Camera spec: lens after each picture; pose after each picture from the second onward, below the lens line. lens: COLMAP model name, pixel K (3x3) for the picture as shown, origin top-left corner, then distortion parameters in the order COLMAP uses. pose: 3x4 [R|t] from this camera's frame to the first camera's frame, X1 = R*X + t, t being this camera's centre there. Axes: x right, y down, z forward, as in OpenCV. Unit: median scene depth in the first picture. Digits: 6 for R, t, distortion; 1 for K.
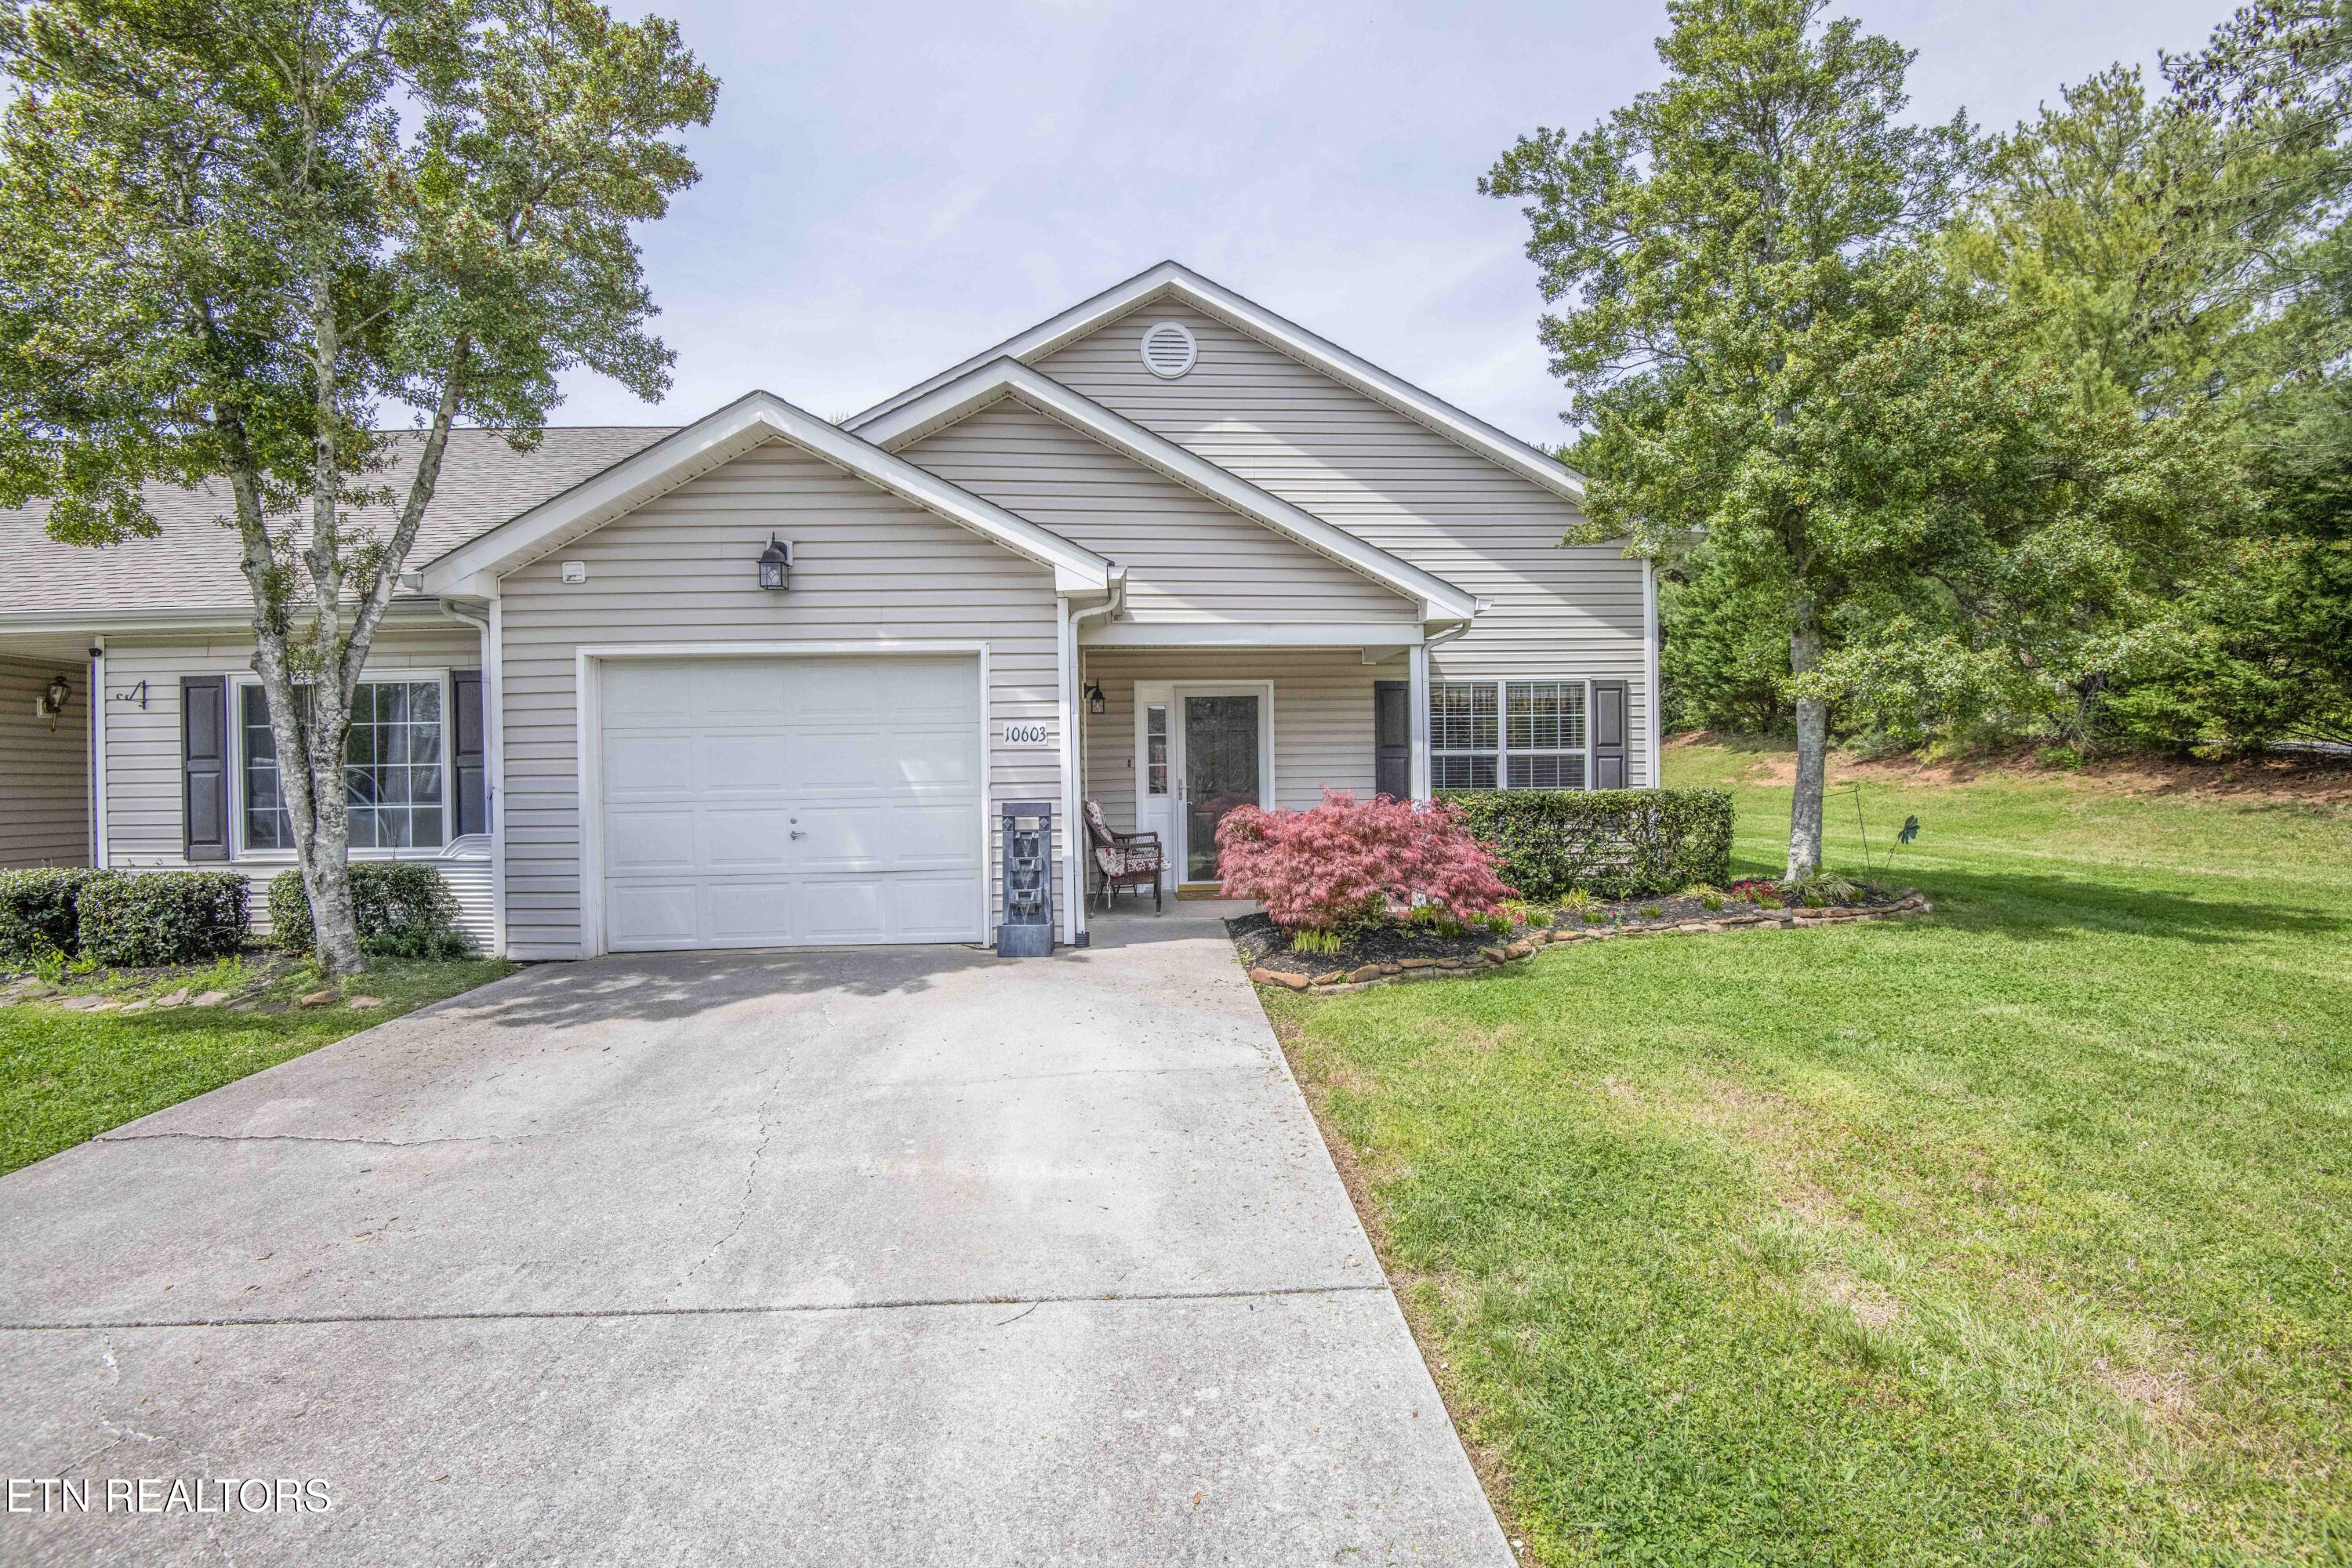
lens RADIAL K [[1066.6, 0, 1181.0], [0, 1066.6, 784.9], [0, 0, 1]] dist [-0.004046, -0.024132]
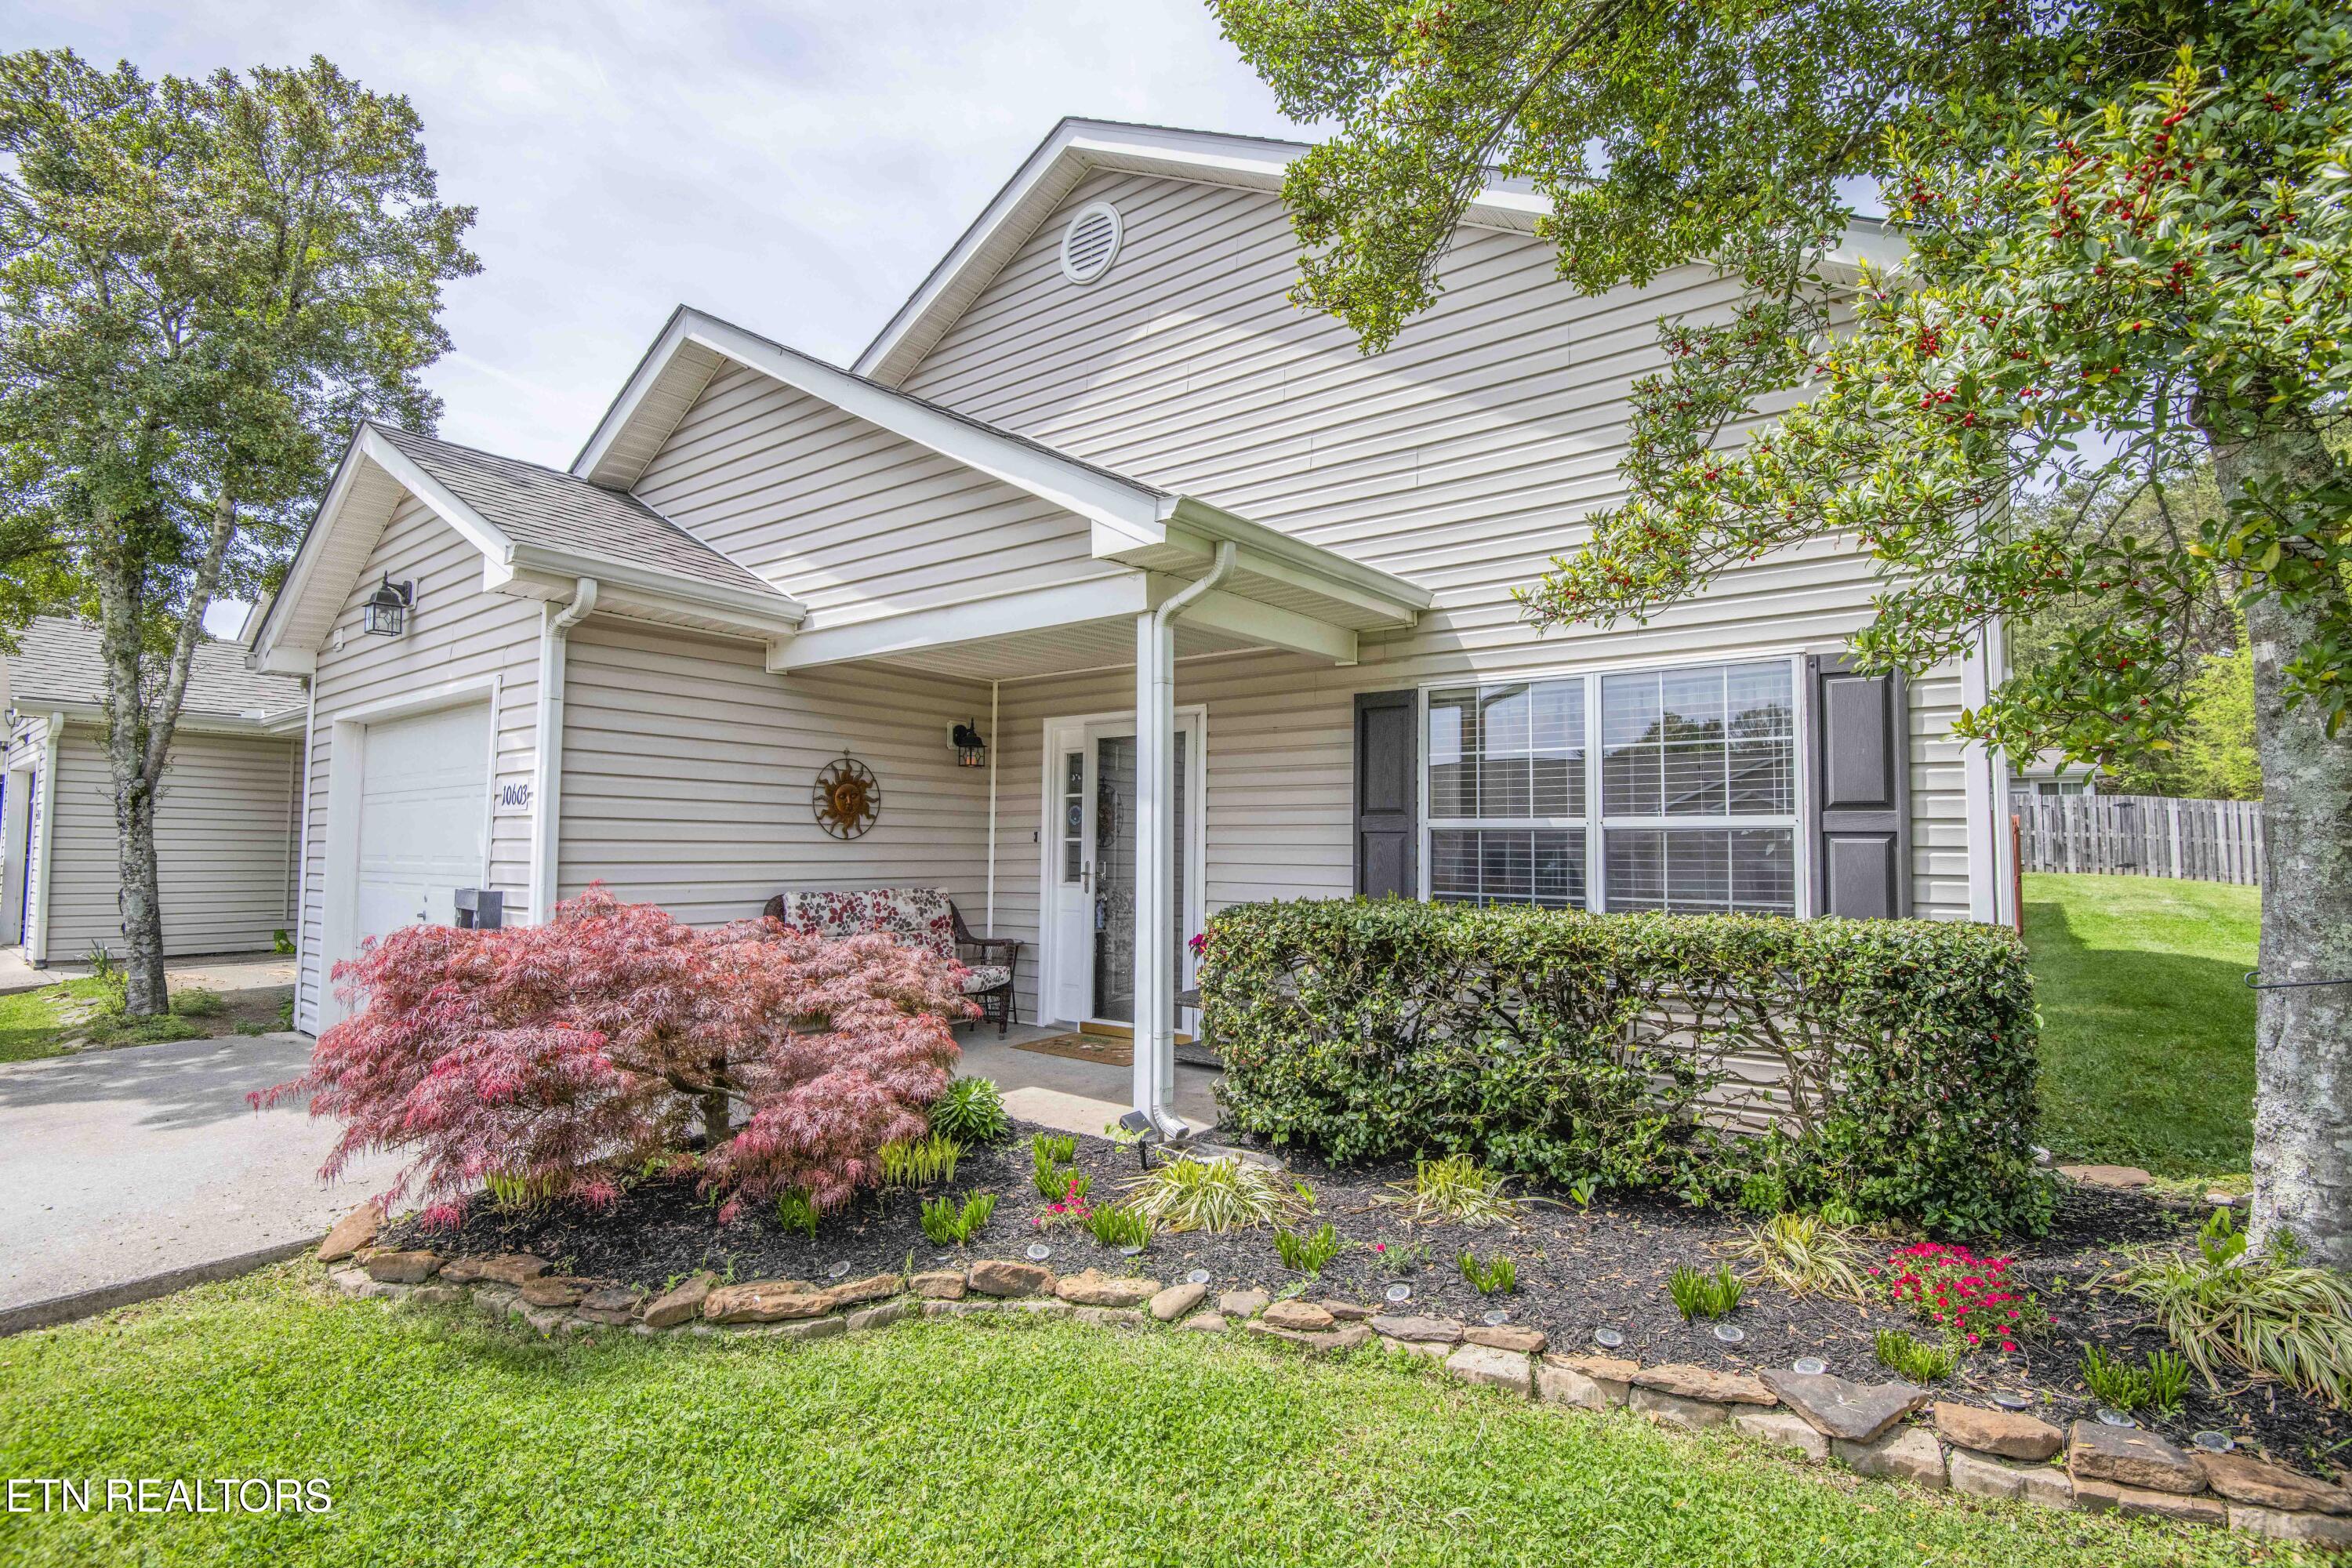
lens RADIAL K [[1066.6, 0, 1181.0], [0, 1066.6, 784.9], [0, 0, 1]] dist [-0.004046, -0.024132]
pose [[0.773543, -0.018615, -0.633471, 0.462350], [-0.022203, 0.998159, -0.056444, -0.016462], [0.633355, 0.057727, 0.771705, 0.513464]]
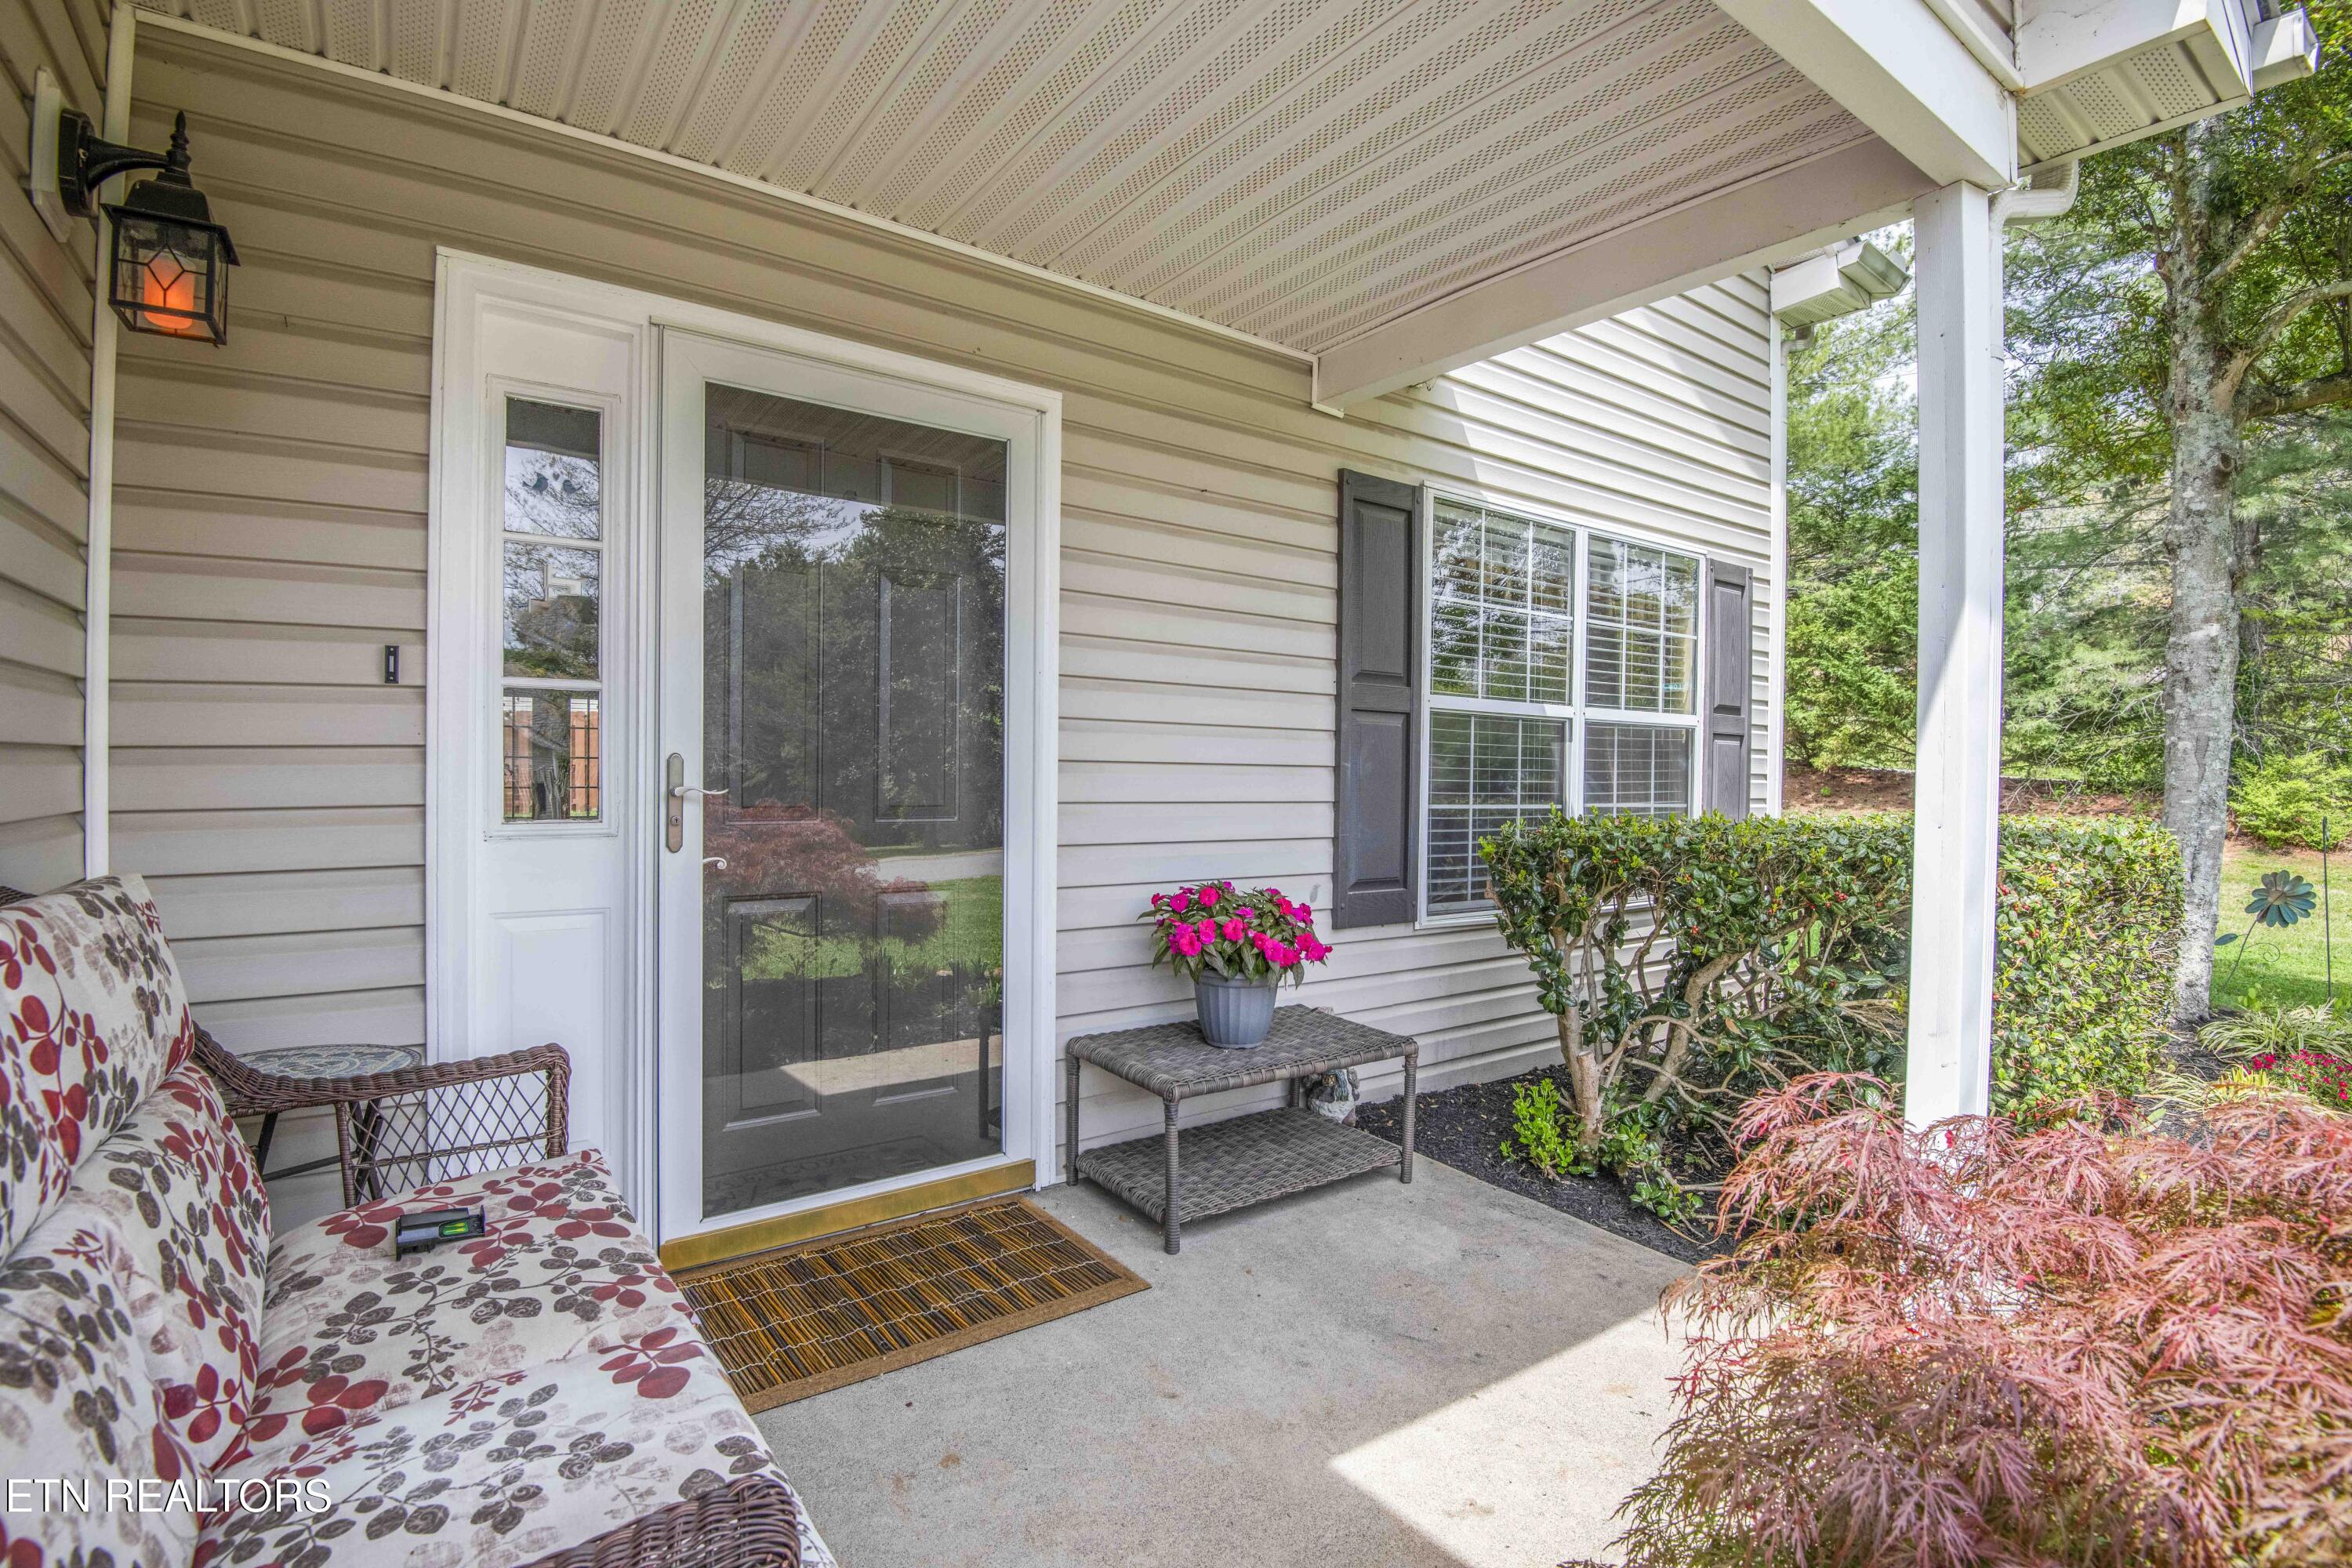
lens RADIAL K [[1066.6, 0, 1181.0], [0, 1066.6, 784.9], [0, 0, 1]] dist [-0.004046, -0.024132]
pose [[0.834660, 0.017583, 0.550485, -0.033106], [-0.021720, 0.999764, 0.001000, -0.001657], [-0.550338, -0.012791, 0.834844, 0.756842]]
